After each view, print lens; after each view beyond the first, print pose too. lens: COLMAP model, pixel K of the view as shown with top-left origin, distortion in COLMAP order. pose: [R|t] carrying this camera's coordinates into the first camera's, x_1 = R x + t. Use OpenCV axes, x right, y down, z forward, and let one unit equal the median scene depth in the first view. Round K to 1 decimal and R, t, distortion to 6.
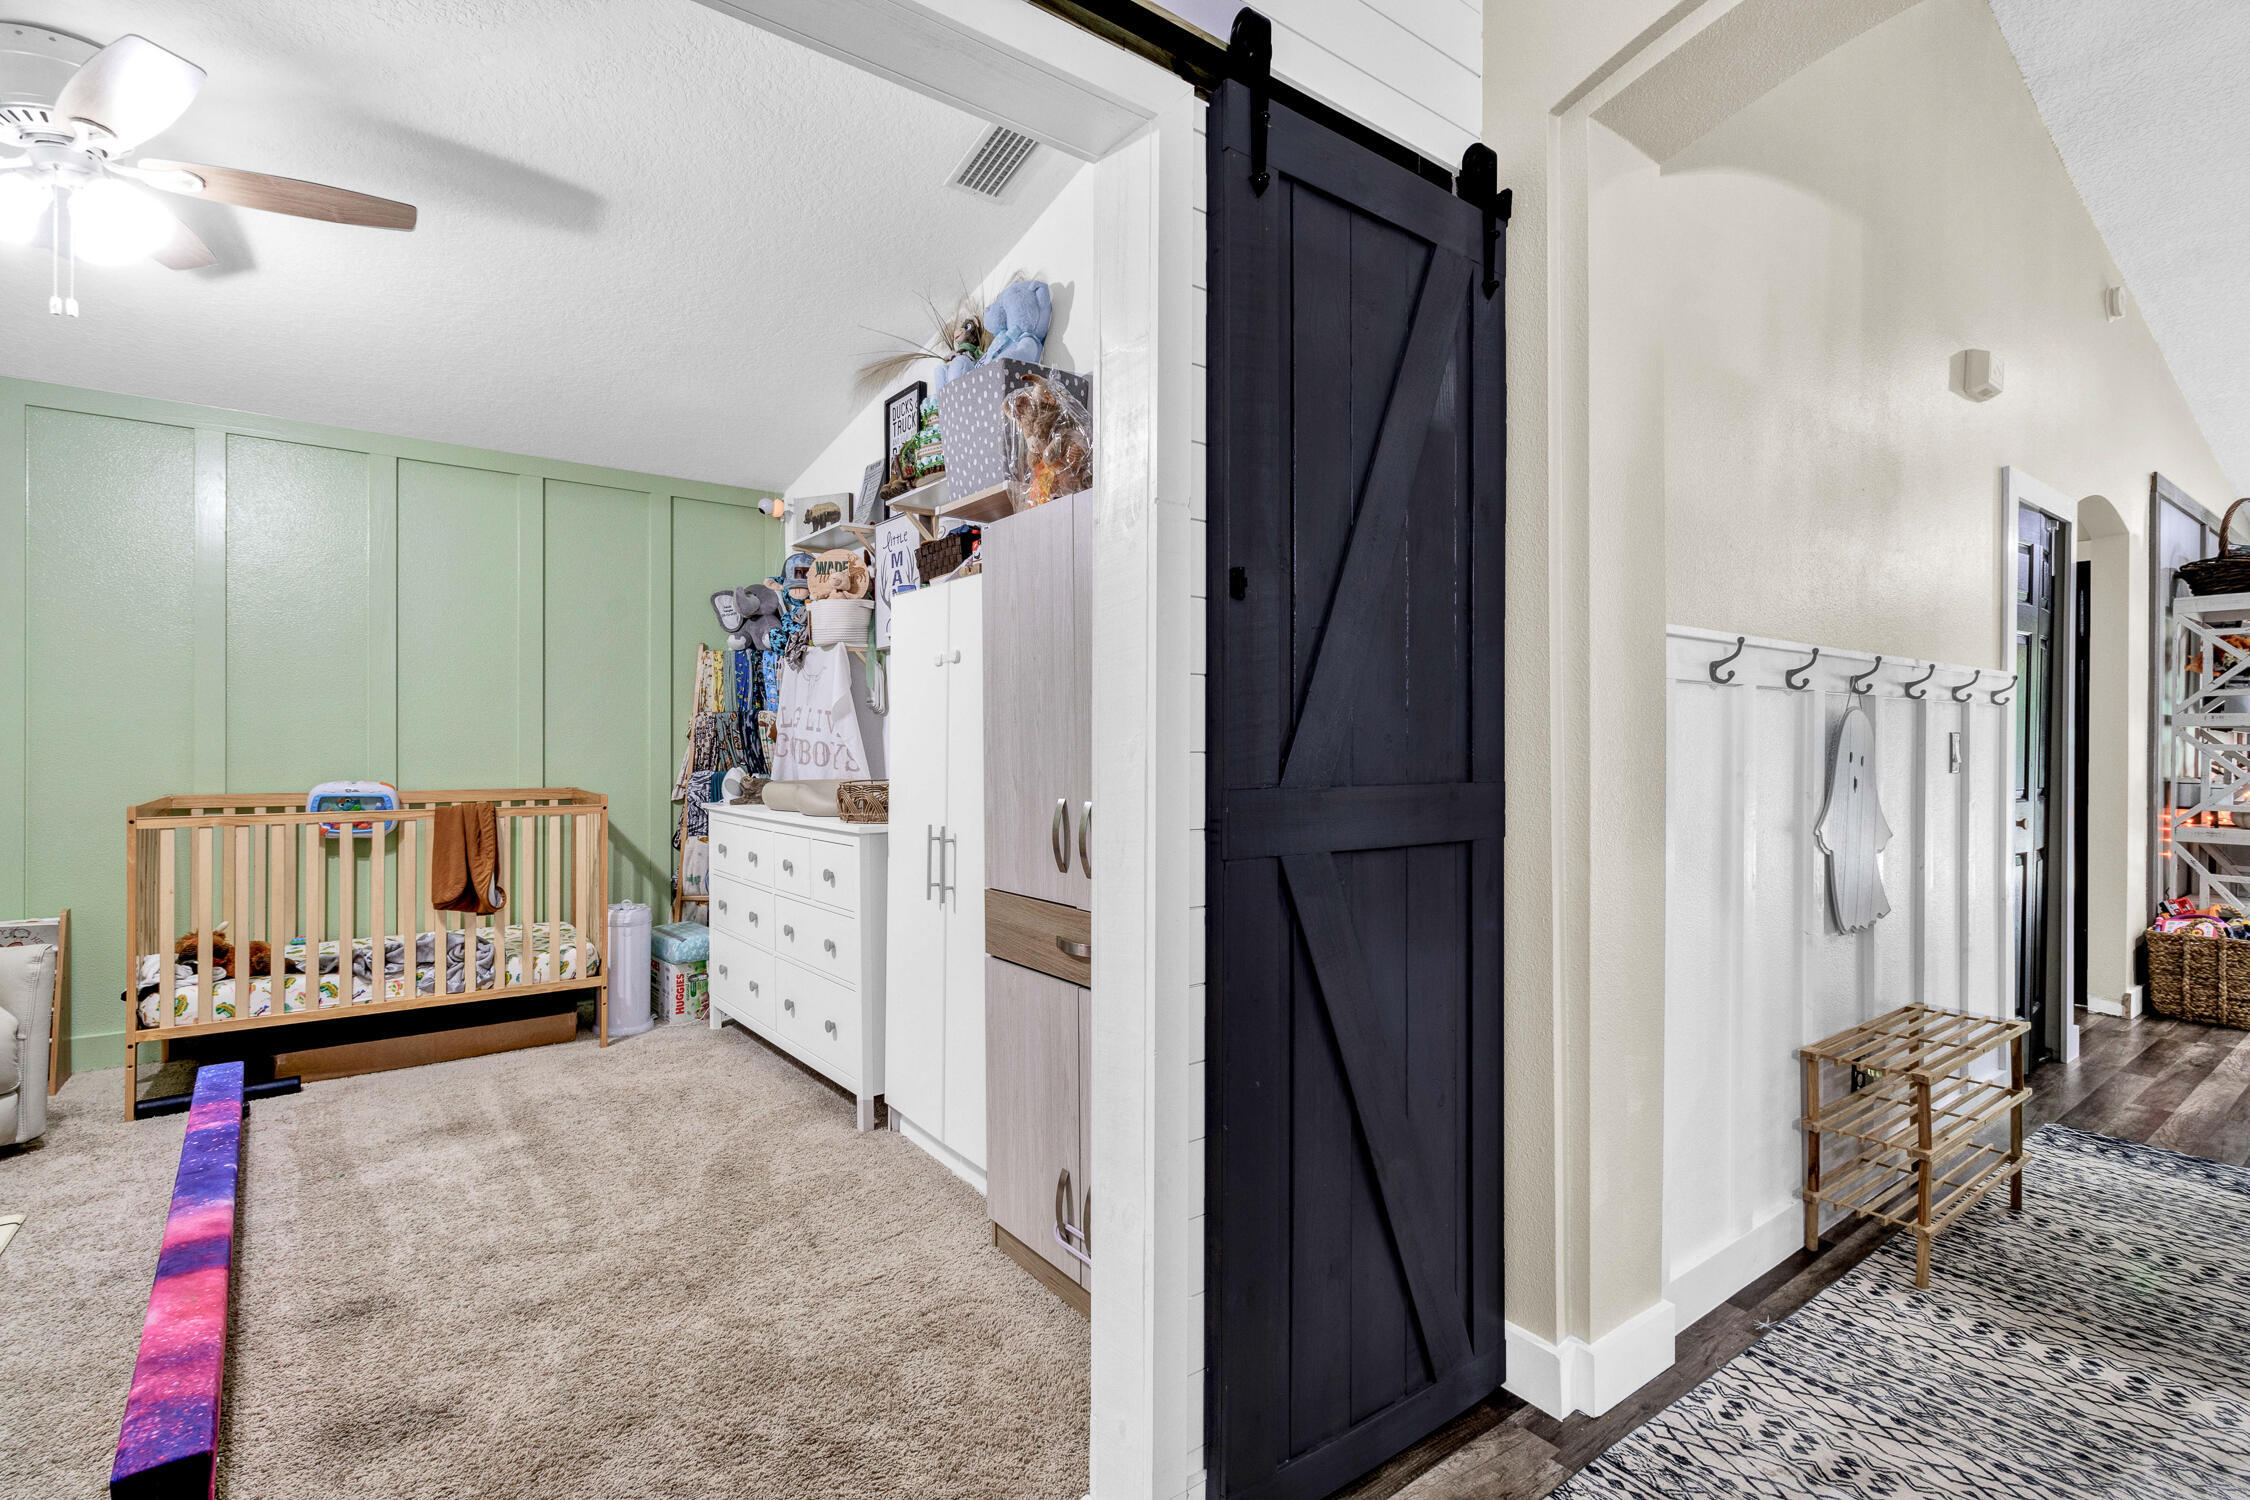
lens RADIAL K [[1030.9, 0, 1146.9], [0, 1030.9, 741.8], [0, 0, 1]] dist [0.002122, -0.000156]
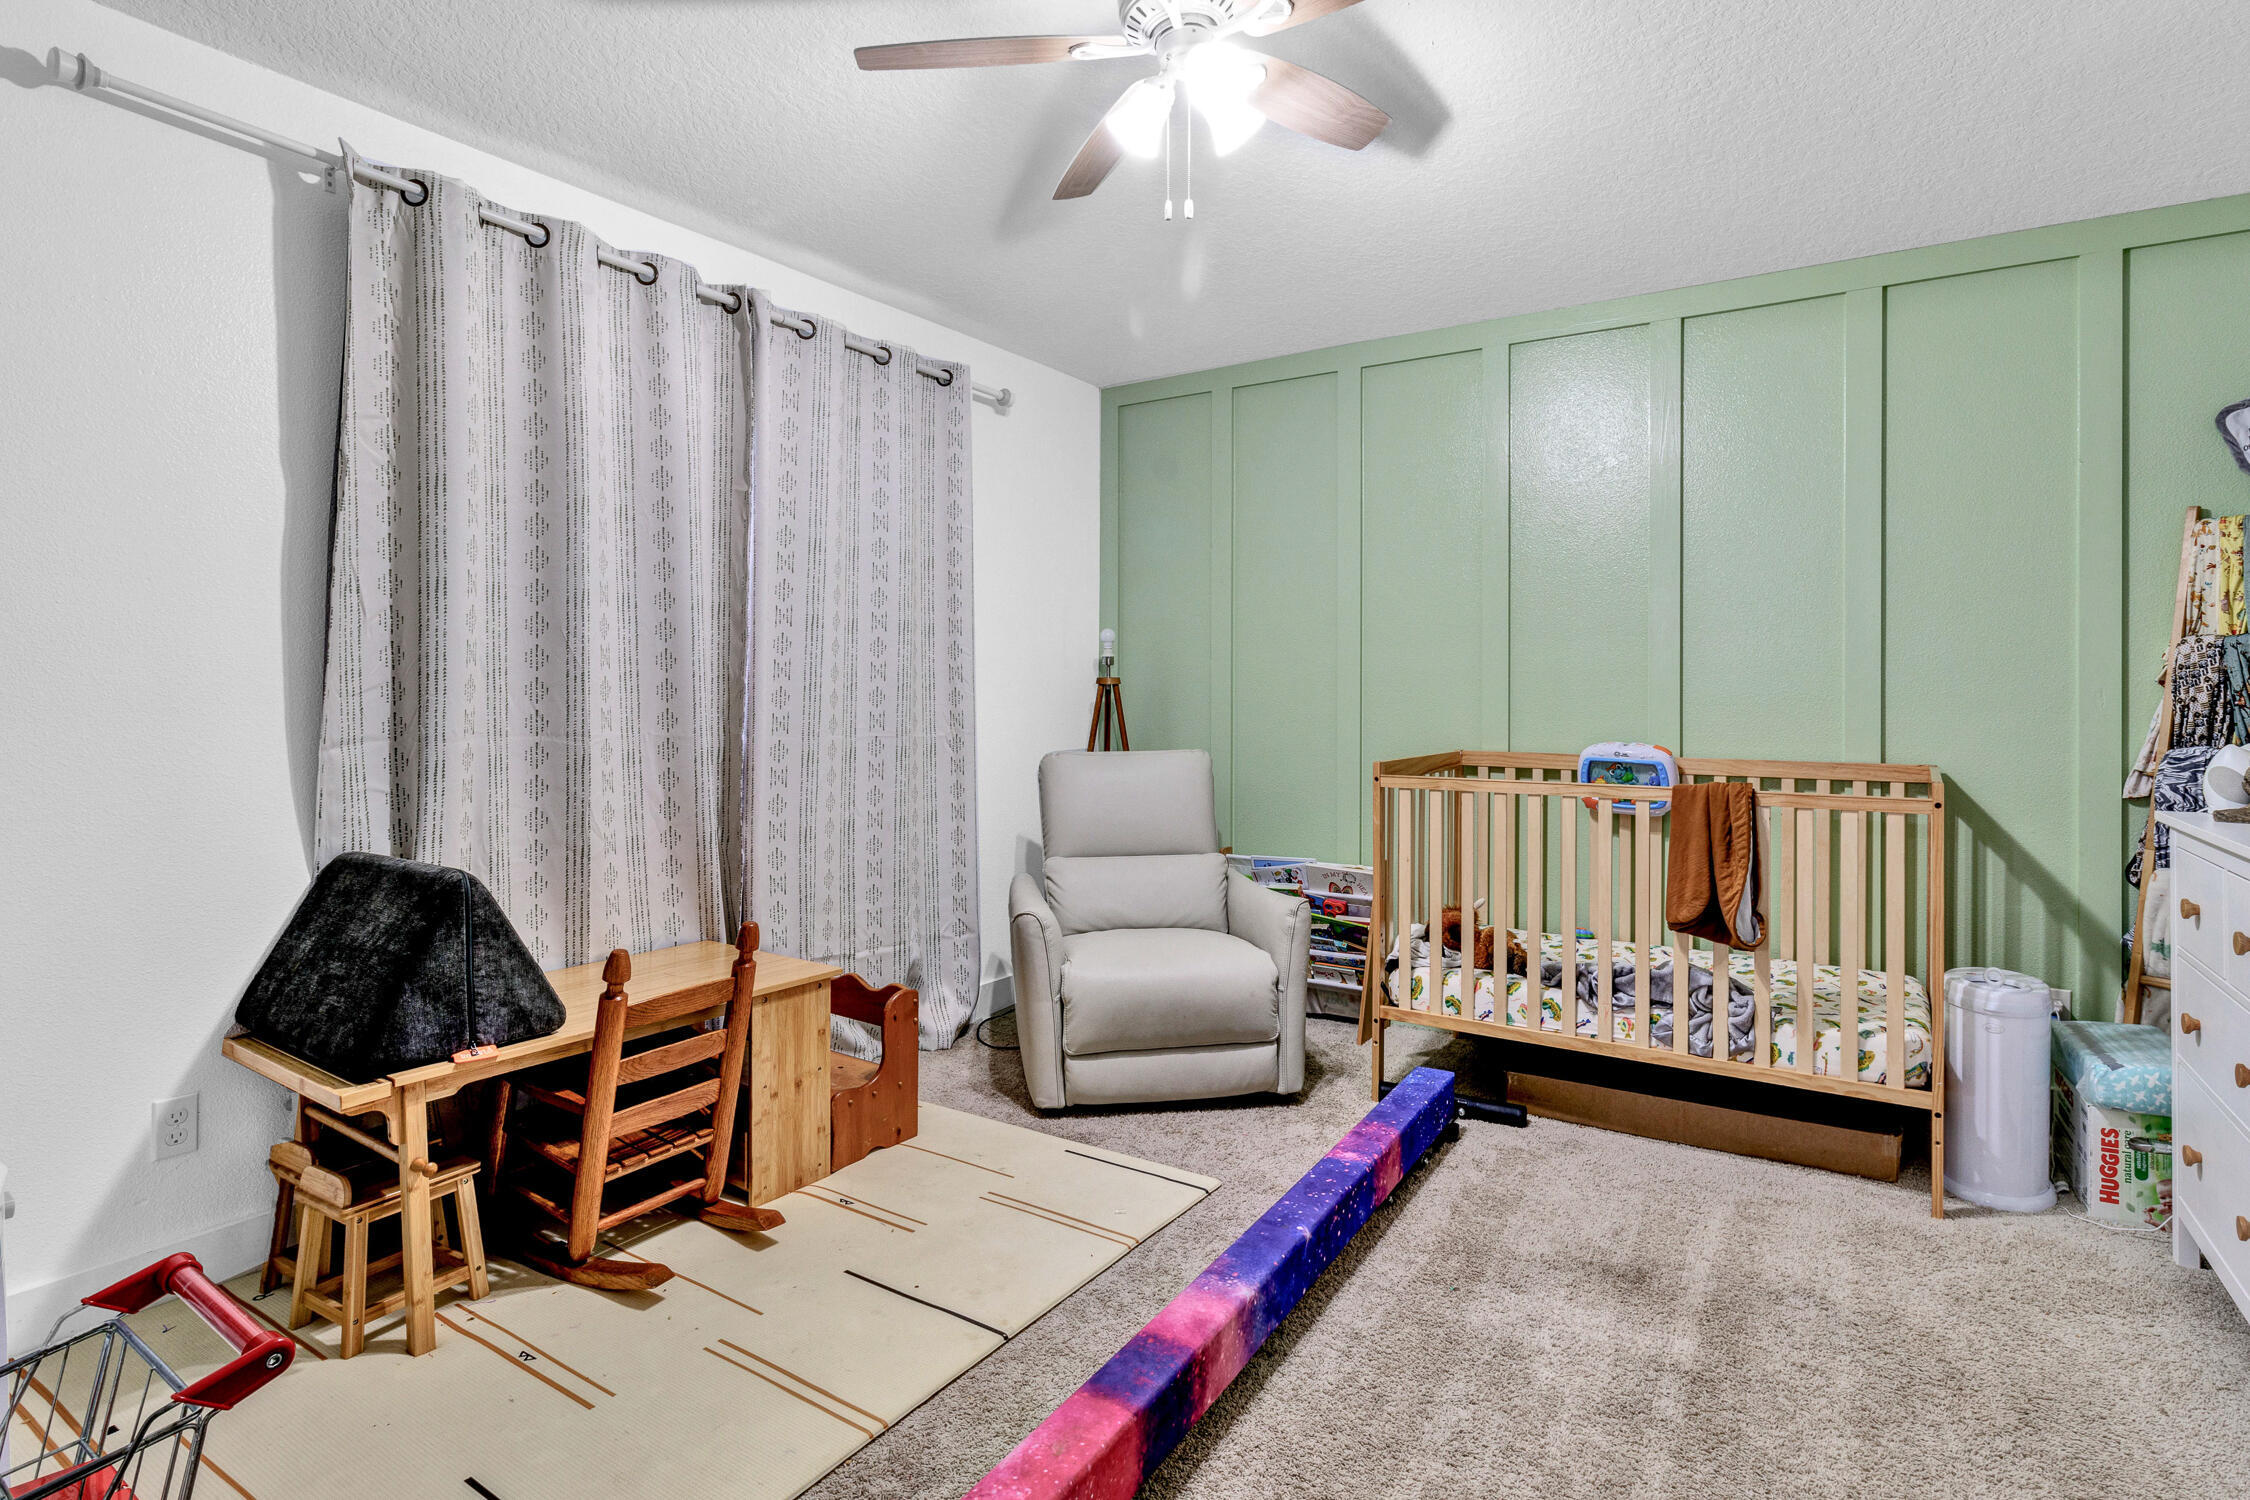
lens RADIAL K [[1159.6, 0, 1121.5], [0, 1159.6, 696.8], [0, 0, 1]] dist [0.003732, -0.000103]
pose [[0.331737, 0.001568, -0.943370, -0.065543], [0.000217, 0.999998, 0.001738, 0.001792], [0.943372, -0.000781, 0.331737, 0.375363]]
